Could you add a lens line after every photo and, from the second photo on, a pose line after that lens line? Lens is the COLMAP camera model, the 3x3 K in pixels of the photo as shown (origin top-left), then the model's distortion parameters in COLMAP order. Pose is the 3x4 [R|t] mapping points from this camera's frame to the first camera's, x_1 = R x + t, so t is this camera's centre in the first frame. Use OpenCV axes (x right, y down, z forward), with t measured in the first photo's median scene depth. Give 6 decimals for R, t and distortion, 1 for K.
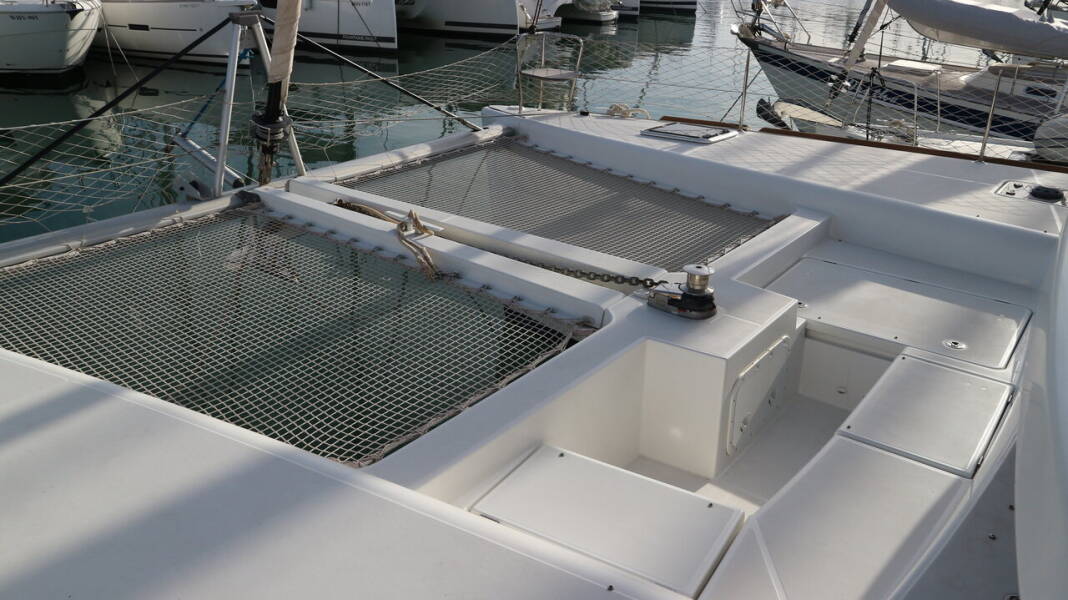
lens RADIAL K [[896.7, 0, 534.0], [0, 896.7, 300.0], [0, 0, 1]] dist [-0.089761, 0.130093]
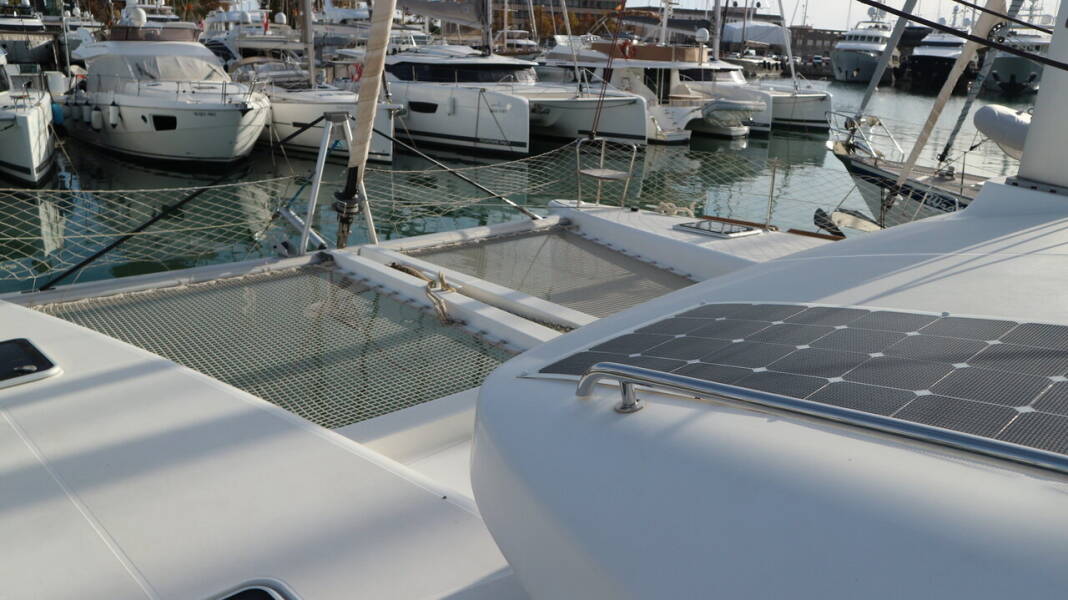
lens RADIAL K [[896.7, 0, 534.0], [0, 896.7, 300.0], [0, 0, 1]] dist [-0.089761, 0.130093]
pose [[0.985326, 0.062914, -0.158663, 0.150688], [-0.081121, 0.990502, -0.111016, 0.052631], [0.150172, 0.122258, 0.981072, -0.153736]]
